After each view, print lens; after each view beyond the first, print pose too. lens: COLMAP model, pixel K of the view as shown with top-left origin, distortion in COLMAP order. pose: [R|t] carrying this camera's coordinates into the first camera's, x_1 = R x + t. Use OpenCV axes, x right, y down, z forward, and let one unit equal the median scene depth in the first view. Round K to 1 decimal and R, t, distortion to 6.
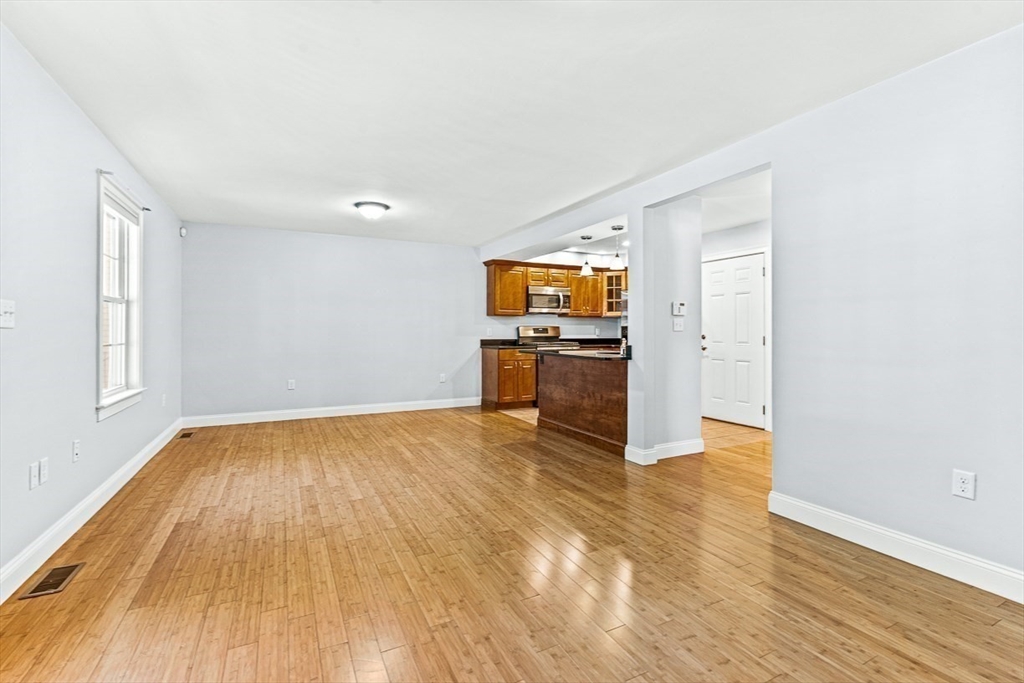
lens RADIAL K [[452.4, 0, 512.8], [0, 452.4, 334.2], [0, 0, 1]] dist [-0.002287, 0.000129]
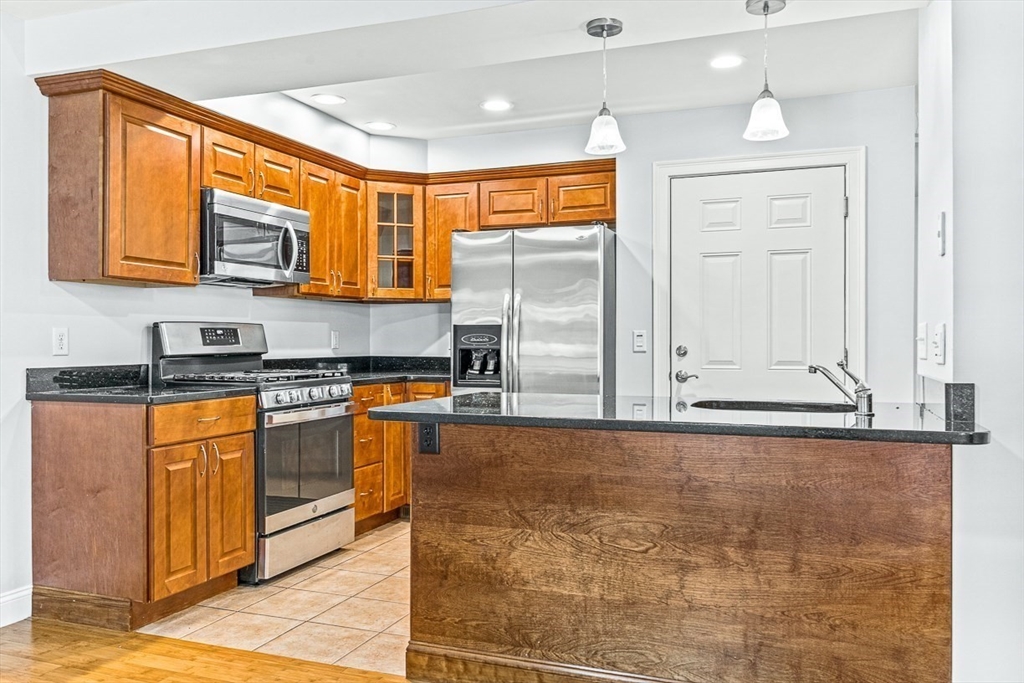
lens RADIAL K [[809.5, 0, 509.8], [0, 809.5, 344.2], [0, 0, 1]] dist [0.003601, 0.003589]
pose [[0.741294, -0.004087, 0.671167, -0.293329], [0.004437, 0.999989, 0.001189, -0.002913], [-0.671165, 0.002097, 0.741305, 0.751431]]
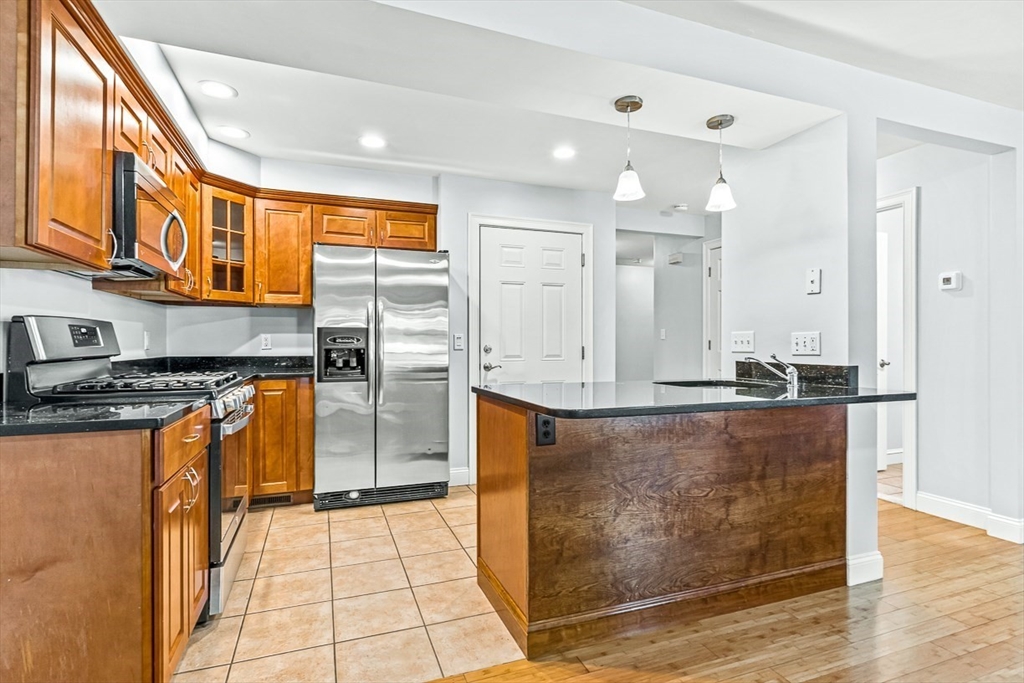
lens RADIAL K [[507.8, 0, 513.2], [0, 507.8, 342.6], [0, 0, 1]] dist [0.000110, -0.000954]
pose [[0.111136, -0.001904, 0.993803, -0.347285], [0.004416, 0.999989, 0.001422, -0.004631], [-0.993795, 0.004231, 0.111143, 1.236365]]
